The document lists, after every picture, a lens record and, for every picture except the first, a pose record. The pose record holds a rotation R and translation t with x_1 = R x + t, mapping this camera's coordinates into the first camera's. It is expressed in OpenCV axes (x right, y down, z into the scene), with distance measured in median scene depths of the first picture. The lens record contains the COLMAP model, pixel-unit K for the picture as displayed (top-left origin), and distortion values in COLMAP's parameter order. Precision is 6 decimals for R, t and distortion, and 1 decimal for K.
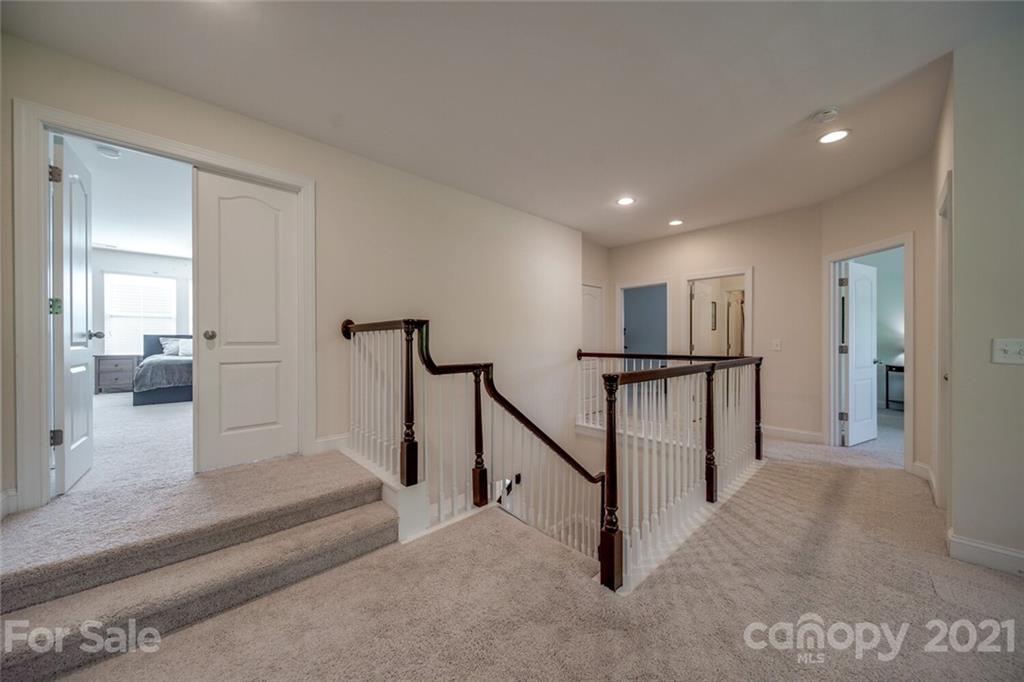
lens RADIAL K [[359.5, 0, 511.2], [0, 359.5, 338.8], [0, 0, 1]] dist [-0.002821, -0.000058]
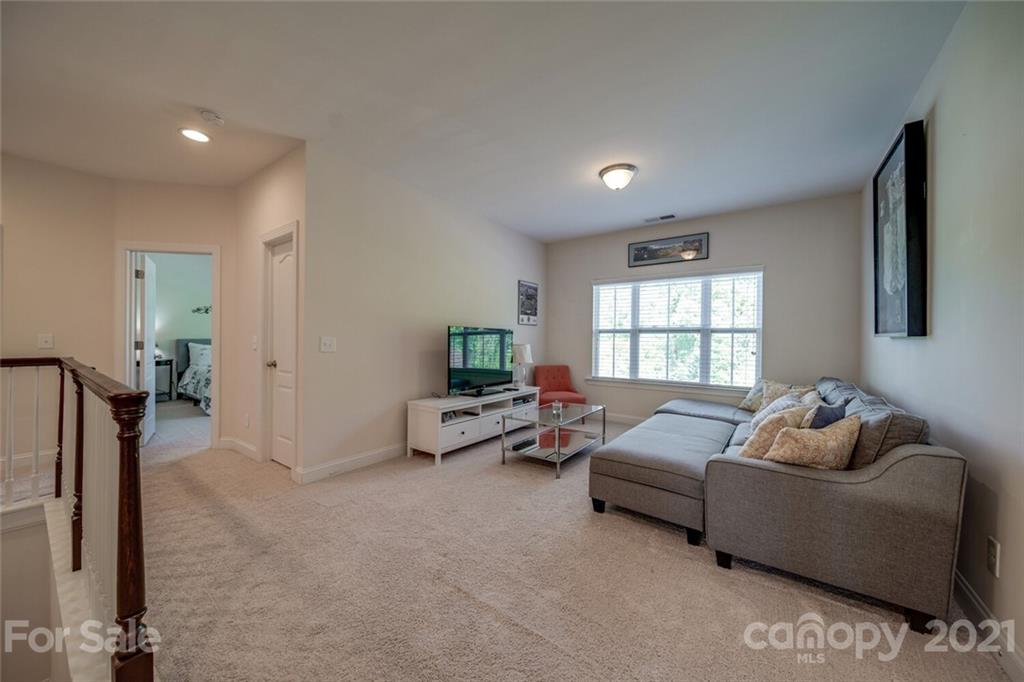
lens RADIAL K [[359.5, 0, 508.0], [0, 359.5, 338.8], [0, 0, 1]] dist [-0.002821, -0.000058]
pose [[-0.179961, -0.000080, 0.983674, -0.342968], [-0.013542, 0.999905, -0.002396, 0.002046], [-0.983581, -0.013752, -0.179945, 0.409801]]
